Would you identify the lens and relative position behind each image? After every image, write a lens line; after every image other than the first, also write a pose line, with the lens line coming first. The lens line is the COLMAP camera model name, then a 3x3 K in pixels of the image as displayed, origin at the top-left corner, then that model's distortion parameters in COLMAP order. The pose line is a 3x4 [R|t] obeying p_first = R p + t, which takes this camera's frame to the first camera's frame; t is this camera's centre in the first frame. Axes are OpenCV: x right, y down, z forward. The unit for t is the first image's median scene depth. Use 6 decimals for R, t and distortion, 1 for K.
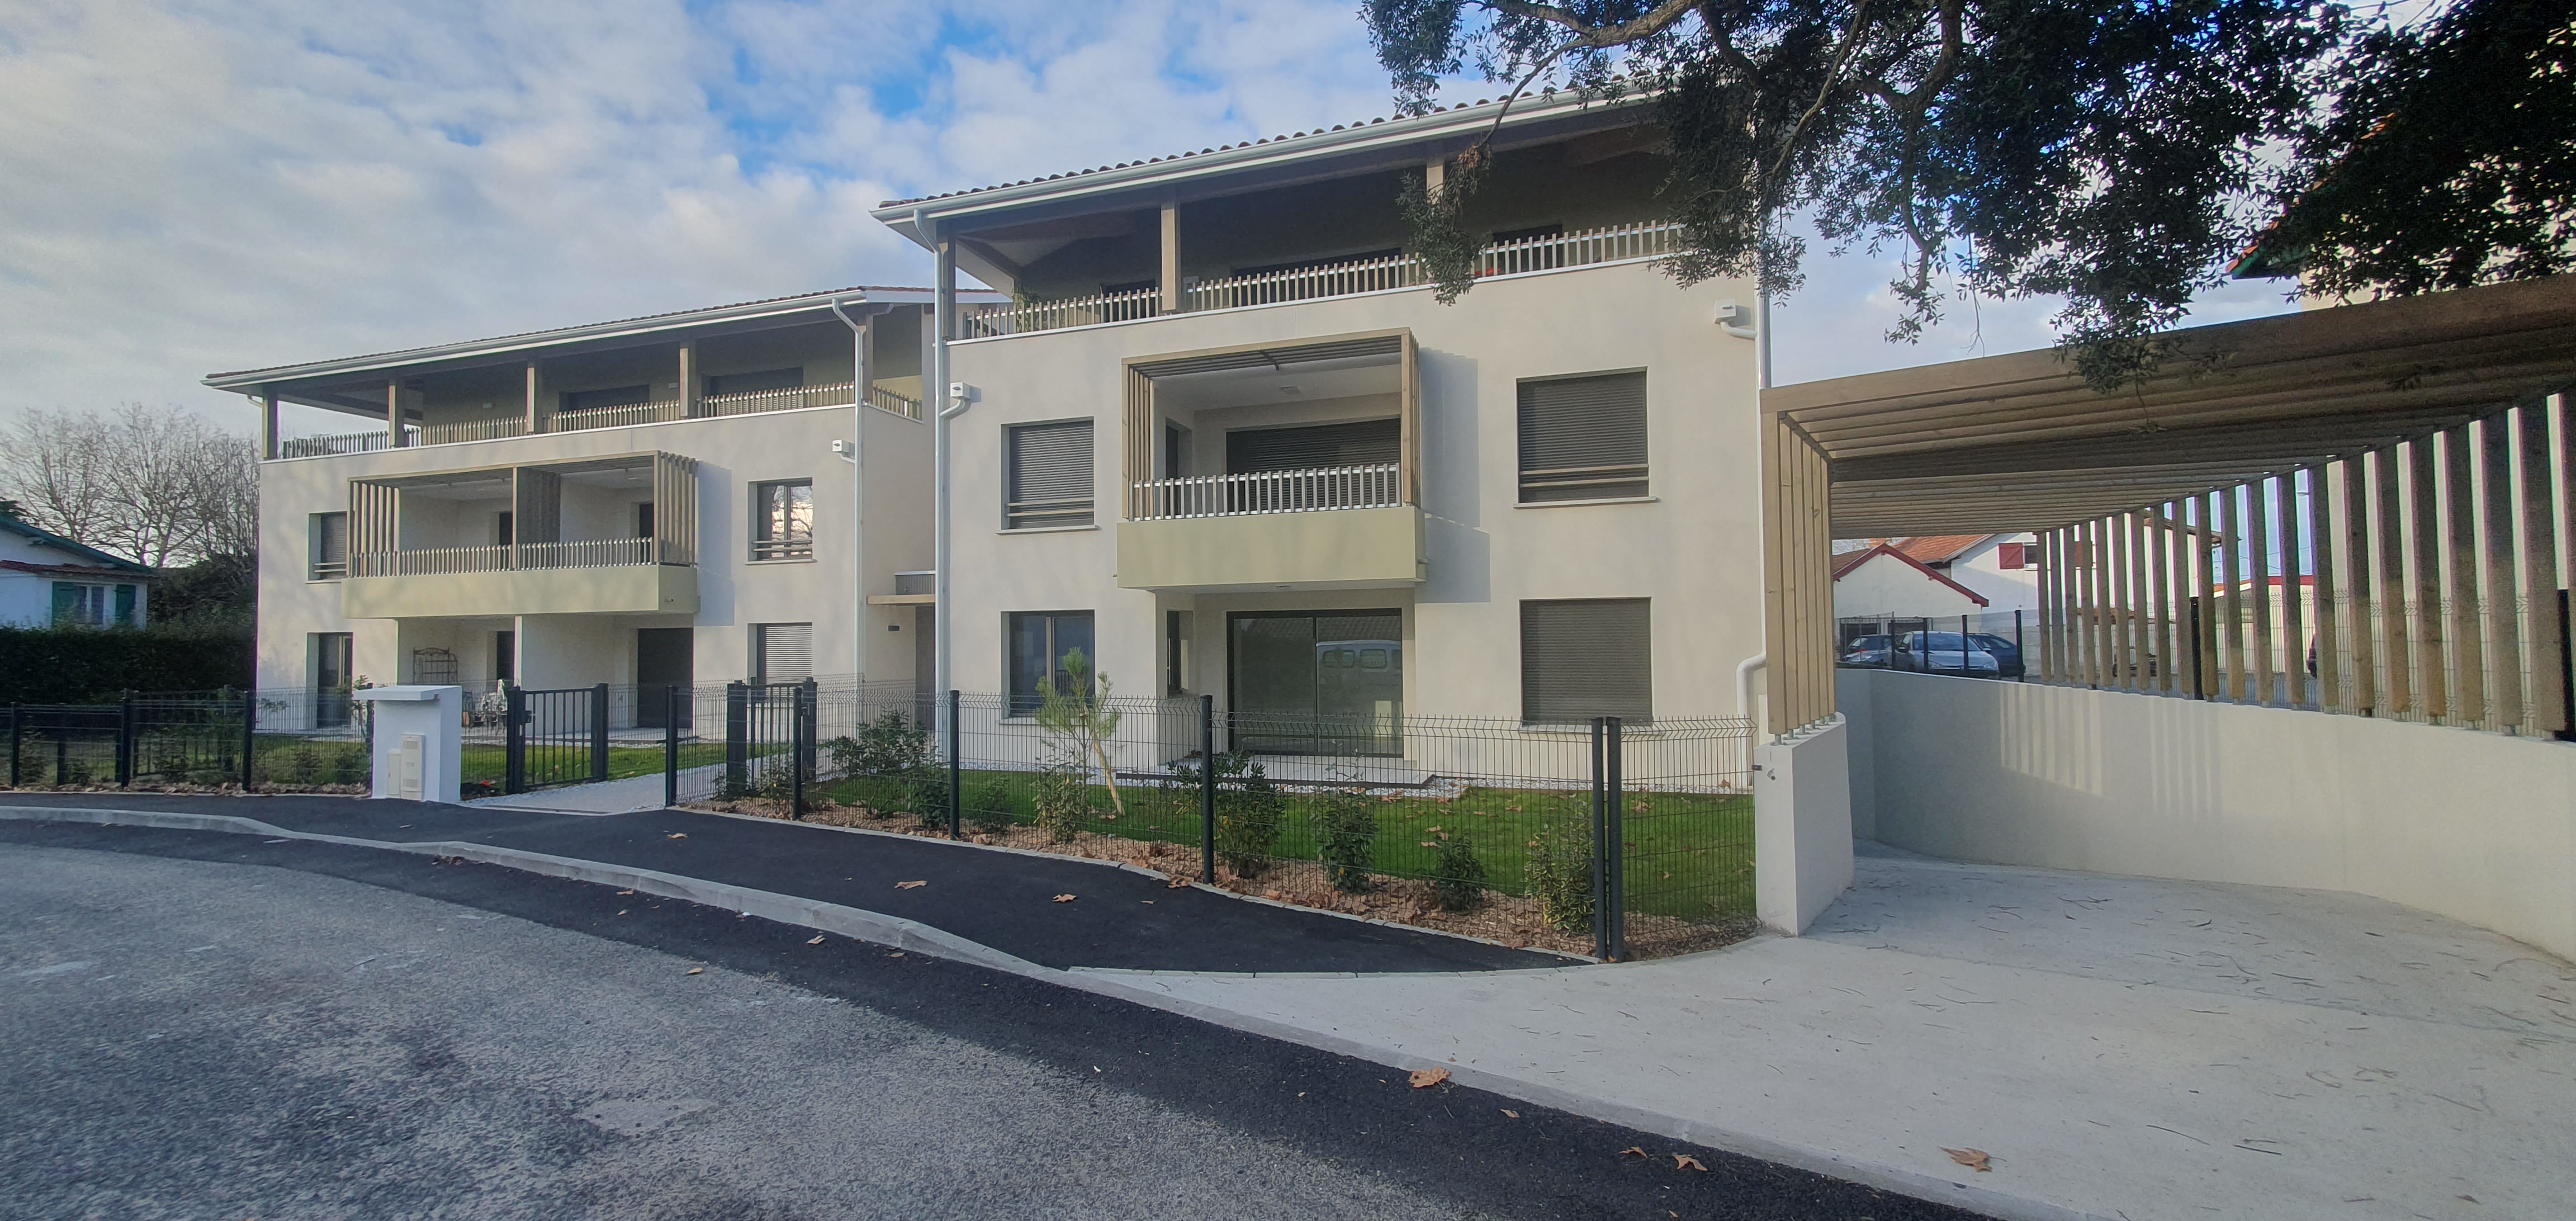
lens RADIAL K [[966.9, 0, 1250.1], [0, 966.9, 609.9], [0, 0, 1]] dist [0.001717, 0.000172]
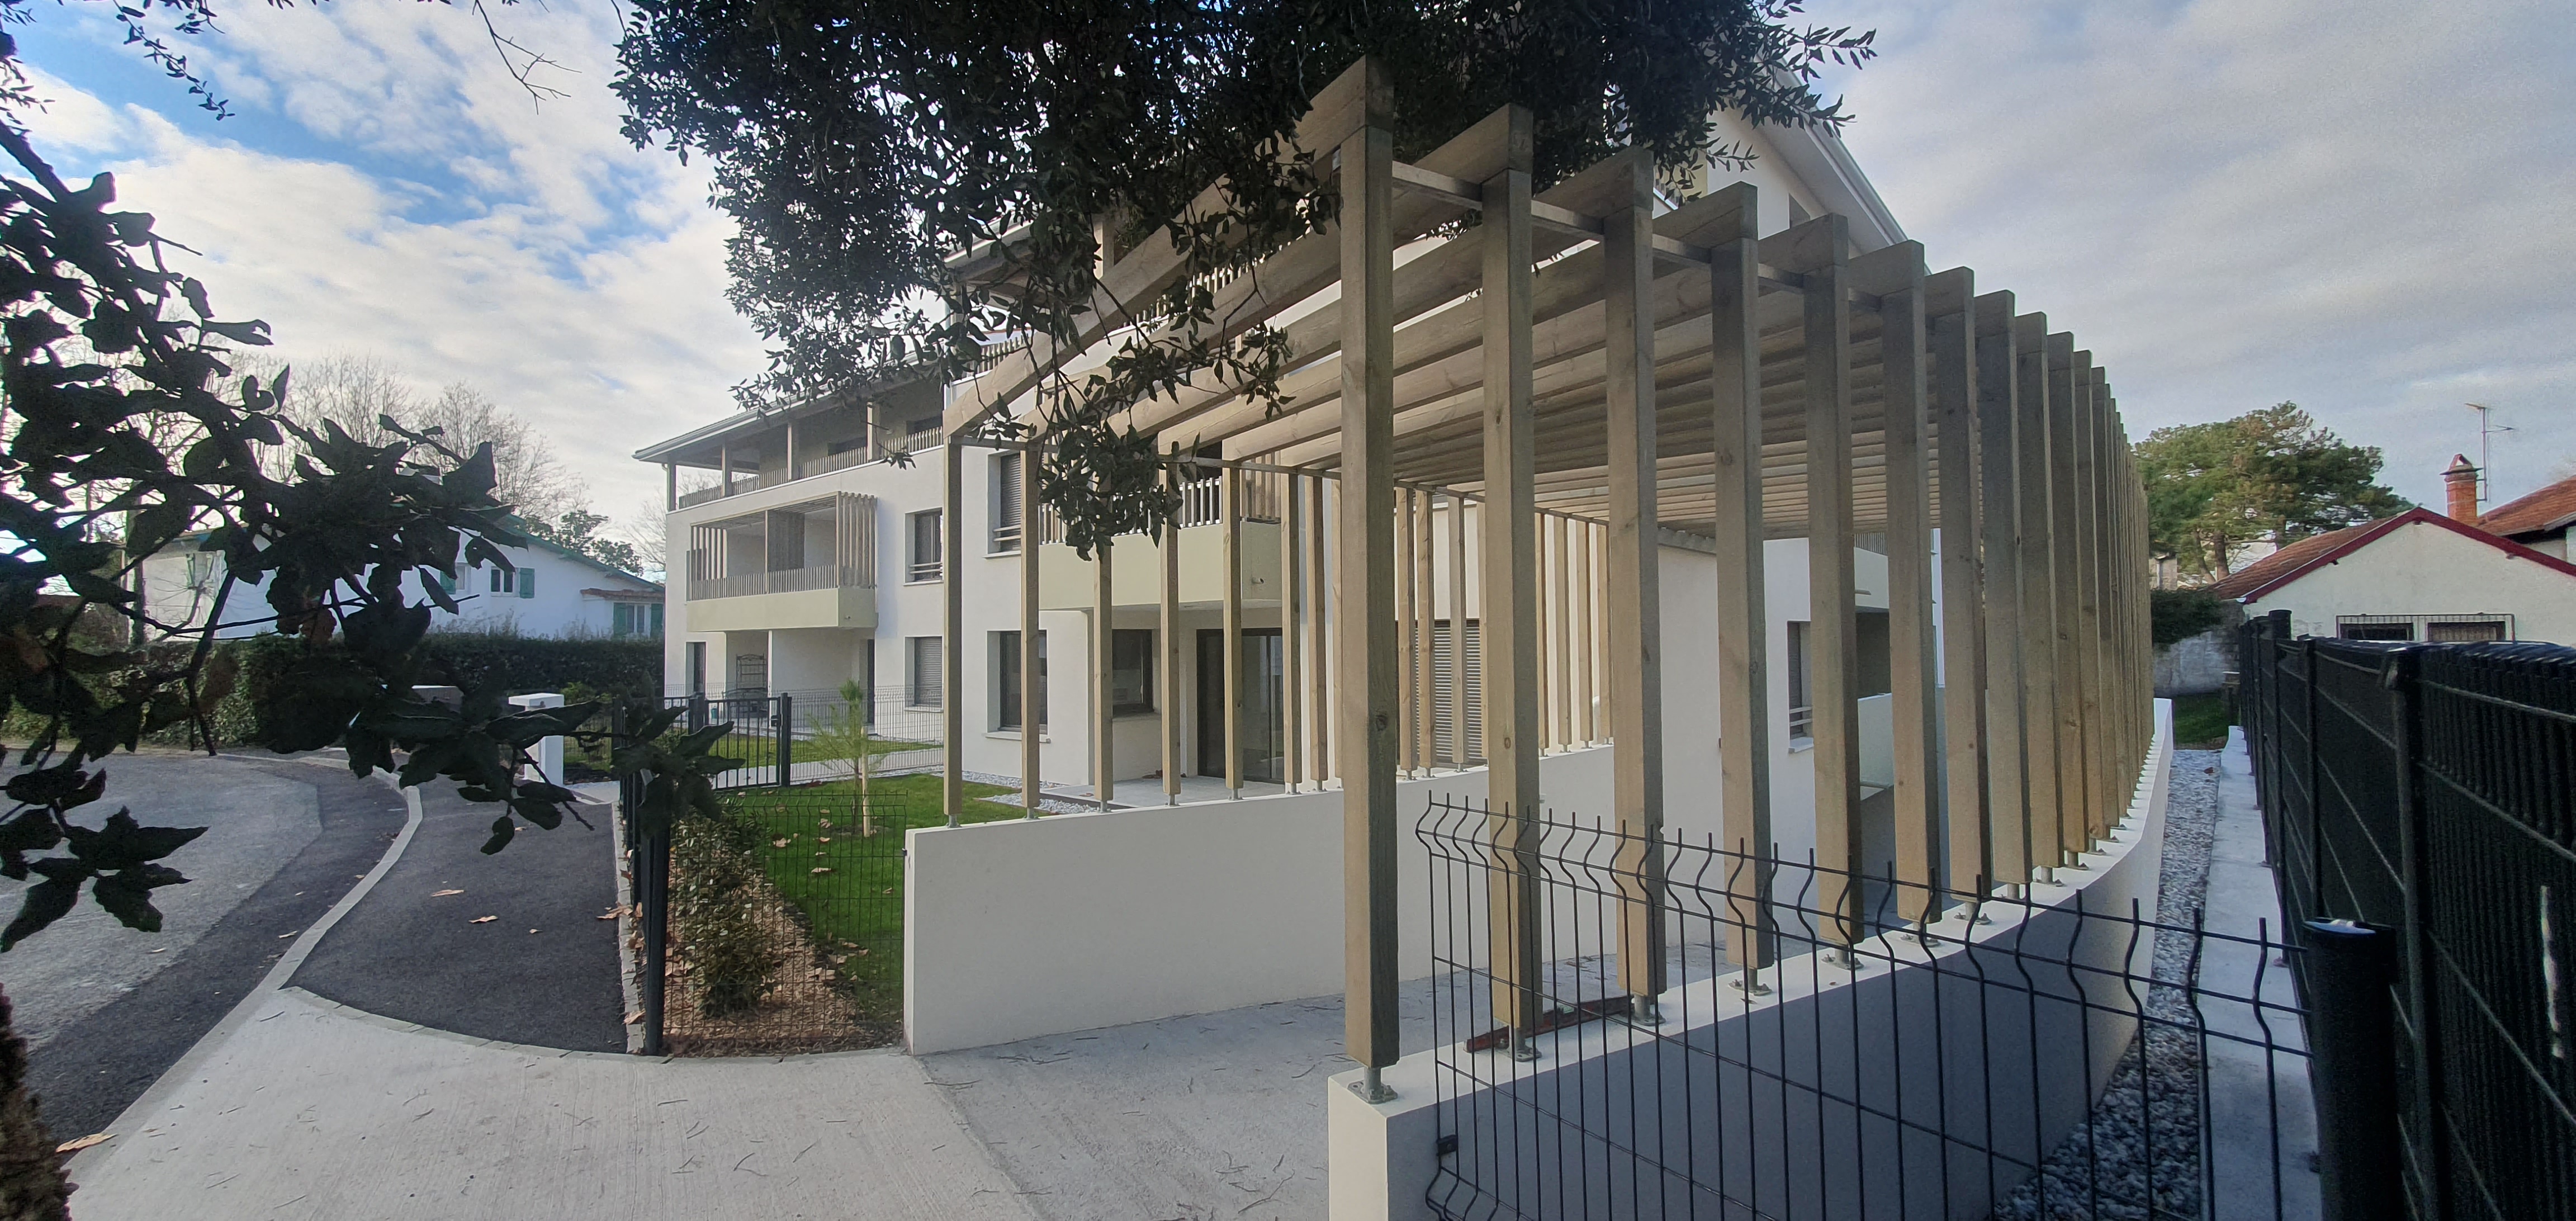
lens RADIAL K [[1018.7, 0, 1260.2], [0, 1018.7, 614.8], [0, 0, 1]] dist [0.001633, 0.000041]
pose [[0.906498, -0.017939, -0.421828, 0.388969], [0.032081, 0.999135, 0.026452, -0.029287], [0.420988, -0.037512, 0.906290, 0.085389]]
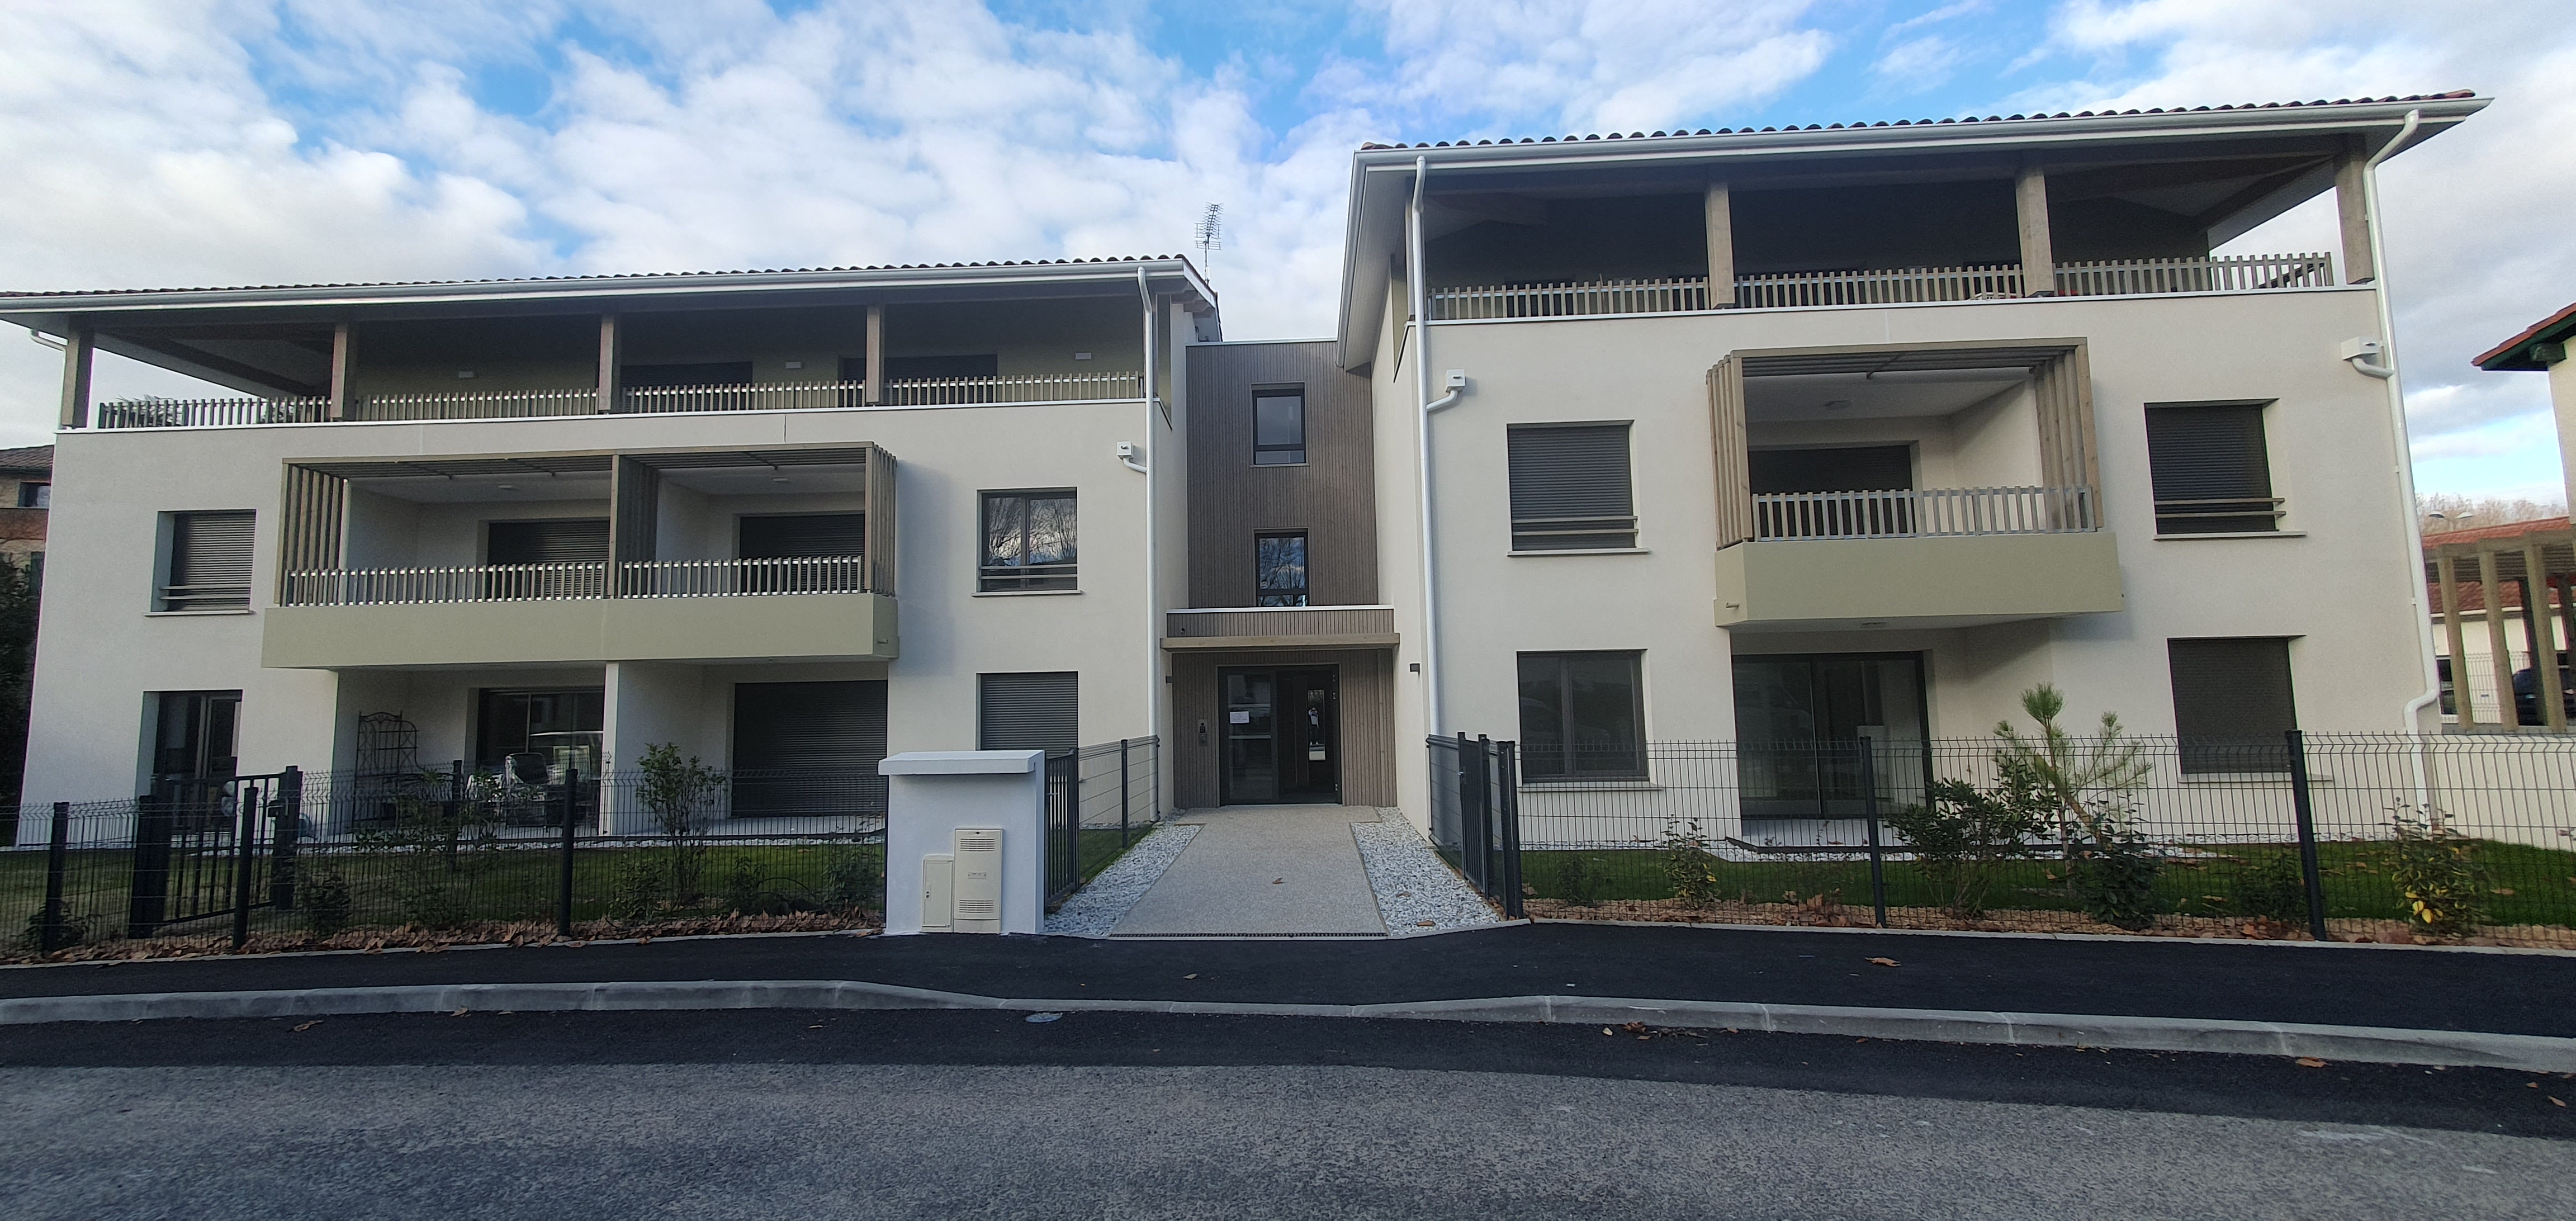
lens RADIAL K [[1018.7, 0, 1260.2], [0, 1018.7, 614.8], [0, 0, 1]] dist [0.001633, 0.000041]
pose [[0.971112, 0.011194, 0.238363, -0.478803], [0.000703, 0.998761, -0.049767, 0.008999], [-0.238624, 0.048497, 0.969900, 0.156698]]
